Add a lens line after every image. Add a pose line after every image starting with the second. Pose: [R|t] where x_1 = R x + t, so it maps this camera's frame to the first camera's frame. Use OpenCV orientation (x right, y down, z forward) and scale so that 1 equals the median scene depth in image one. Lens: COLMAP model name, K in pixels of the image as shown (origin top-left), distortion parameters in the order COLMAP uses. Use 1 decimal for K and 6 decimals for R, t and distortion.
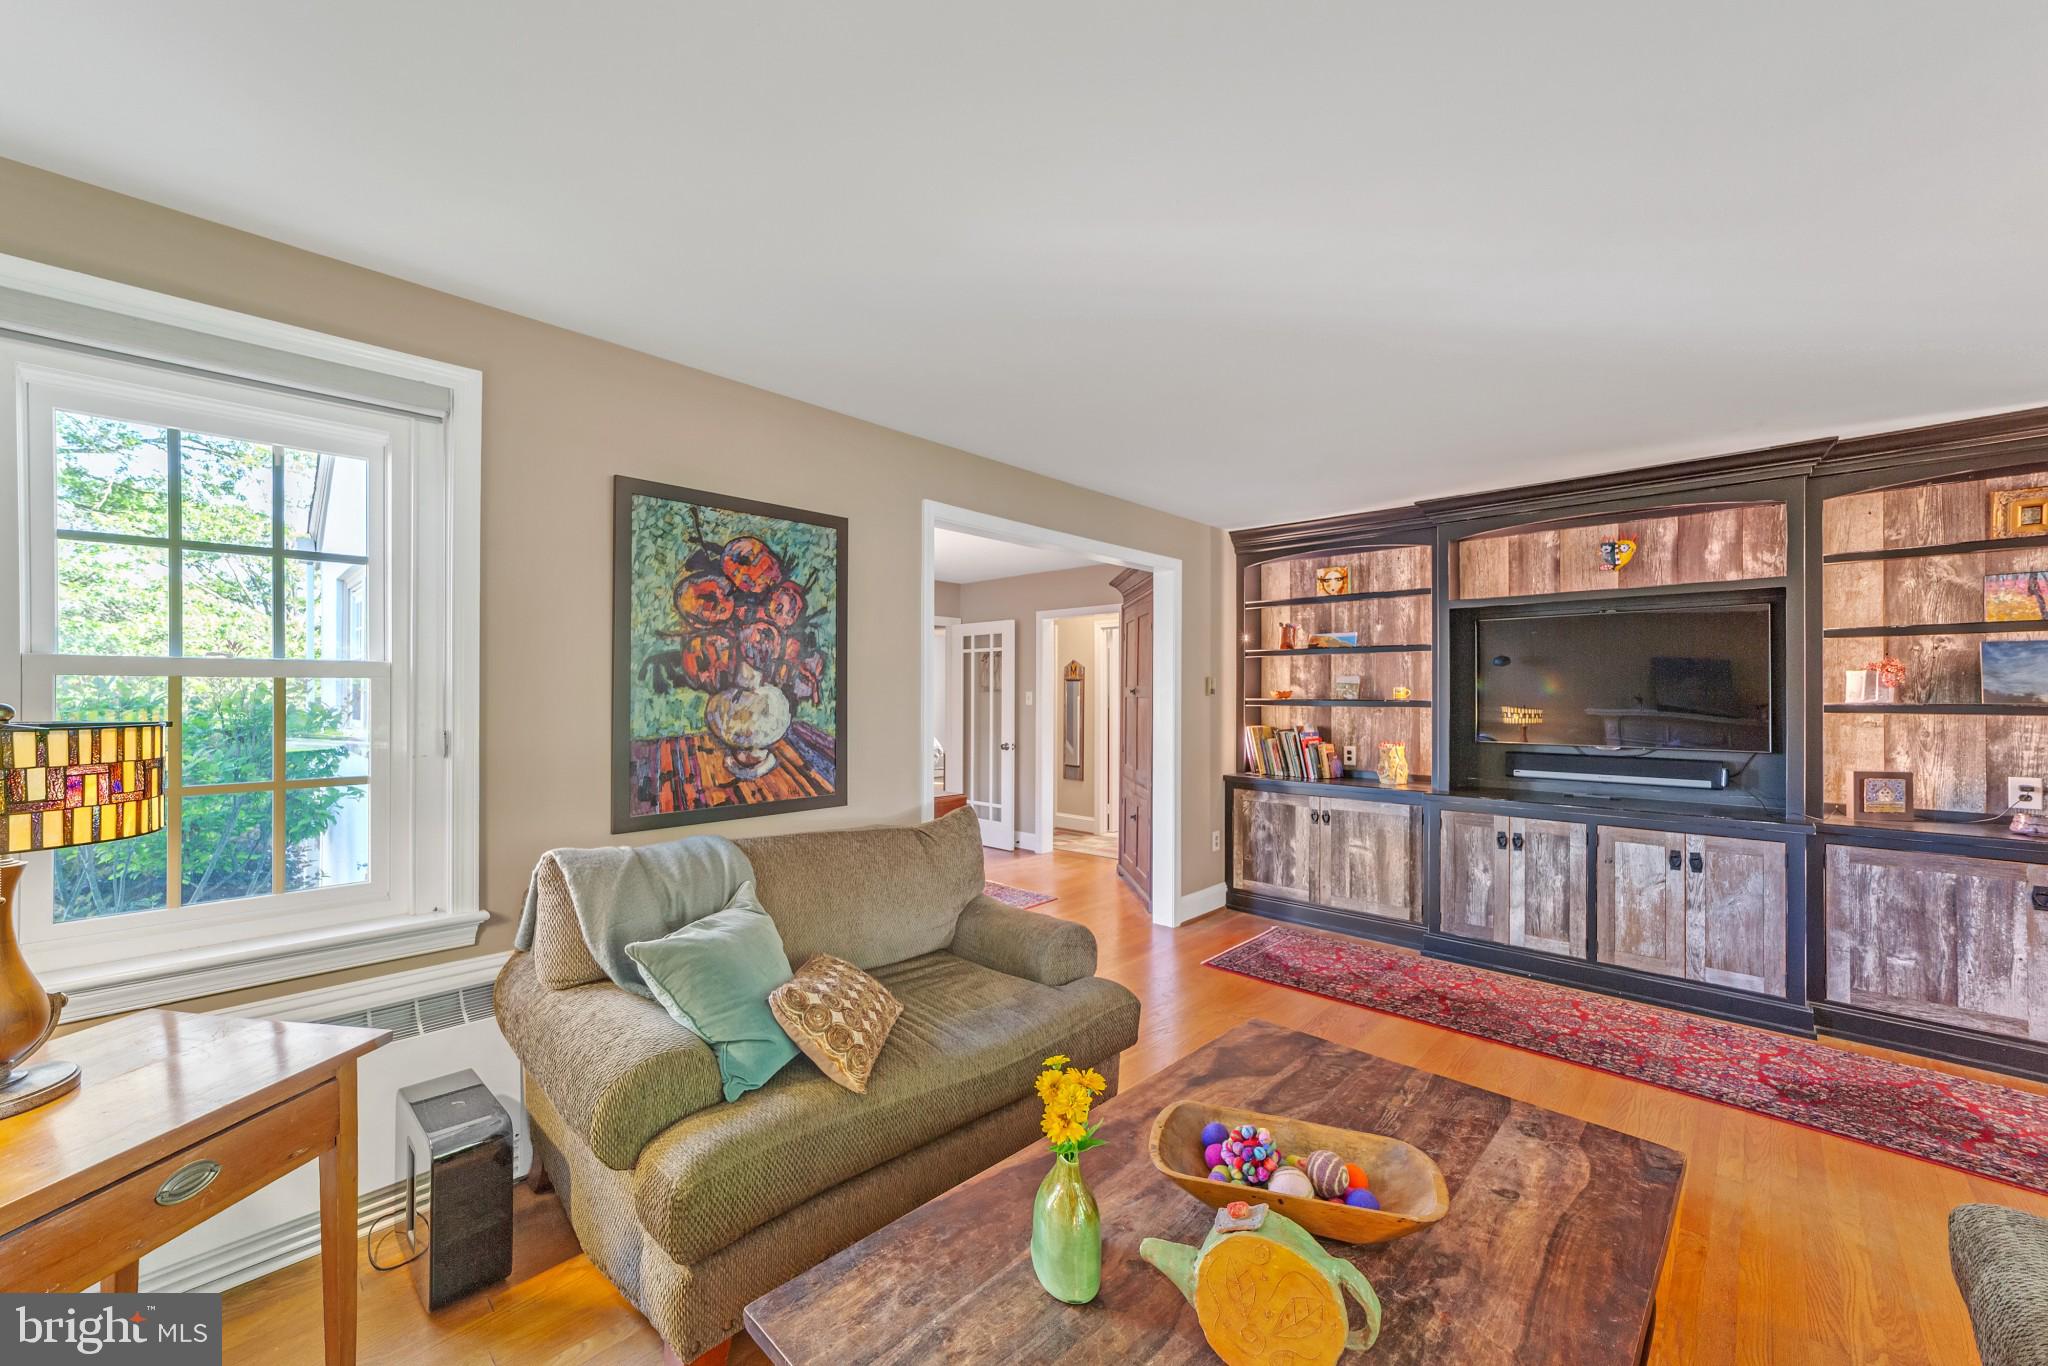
lens RADIAL K [[797.7, 0, 1023.5], [0, 797.7, 692.1], [0, 0, 1]] dist [0.000850, 0.001696]
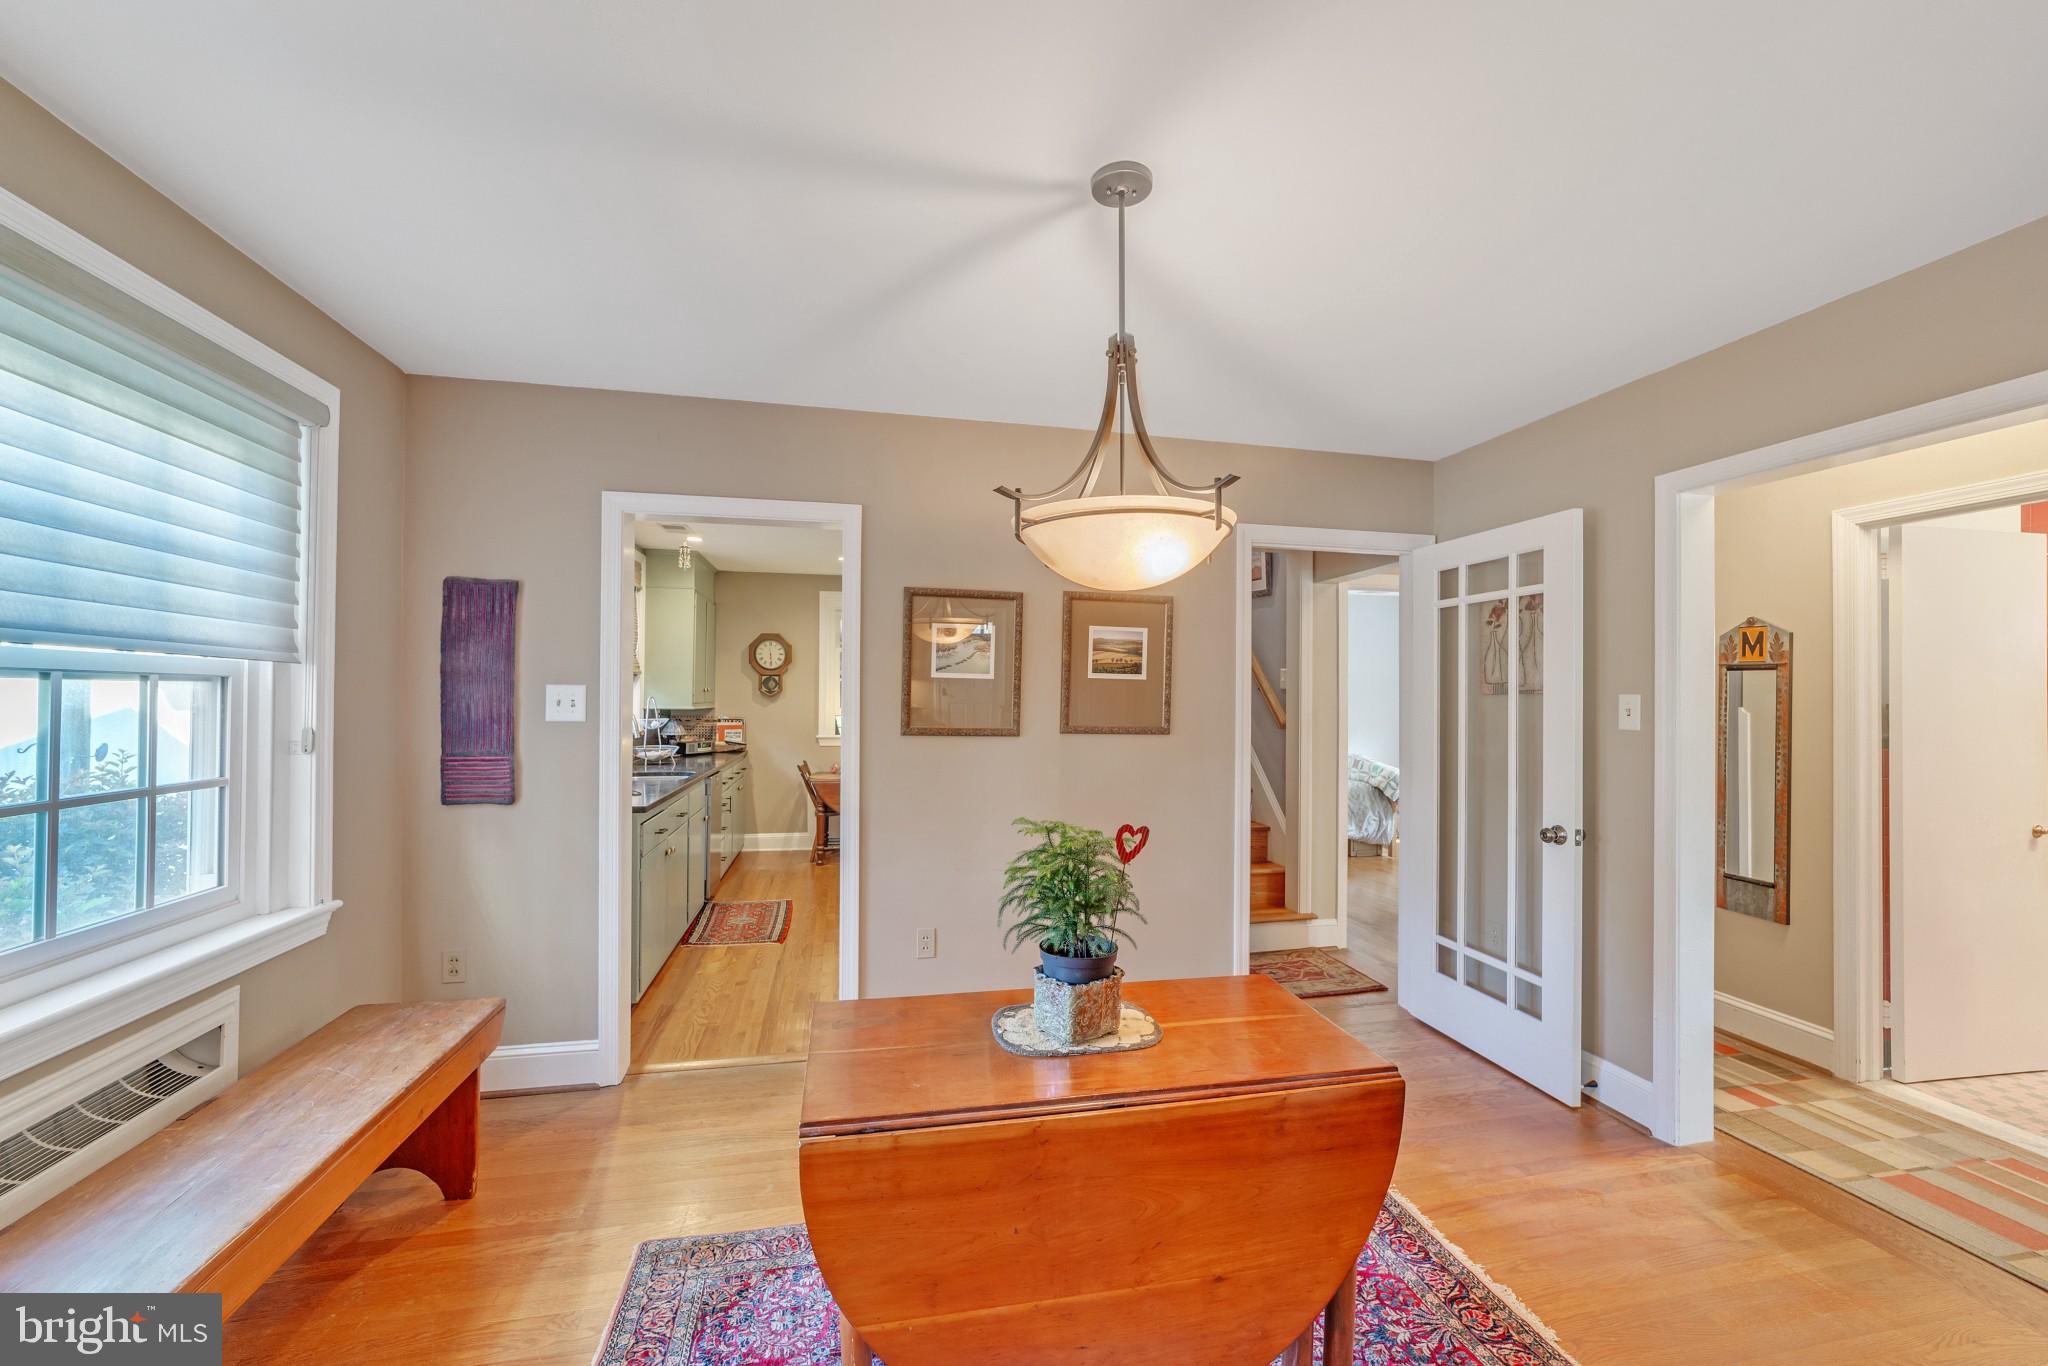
lens RADIAL K [[797.7, 0, 1023.7], [0, 797.7, 693.2], [0, 0, 1]] dist [0.000850, 0.001696]
pose [[0.828214, 0.000060, -0.560411, -0.018366], [-0.003188, 0.999984, -0.004603, 0.001688], [0.560402, 0.005599, 0.828202, 0.518801]]
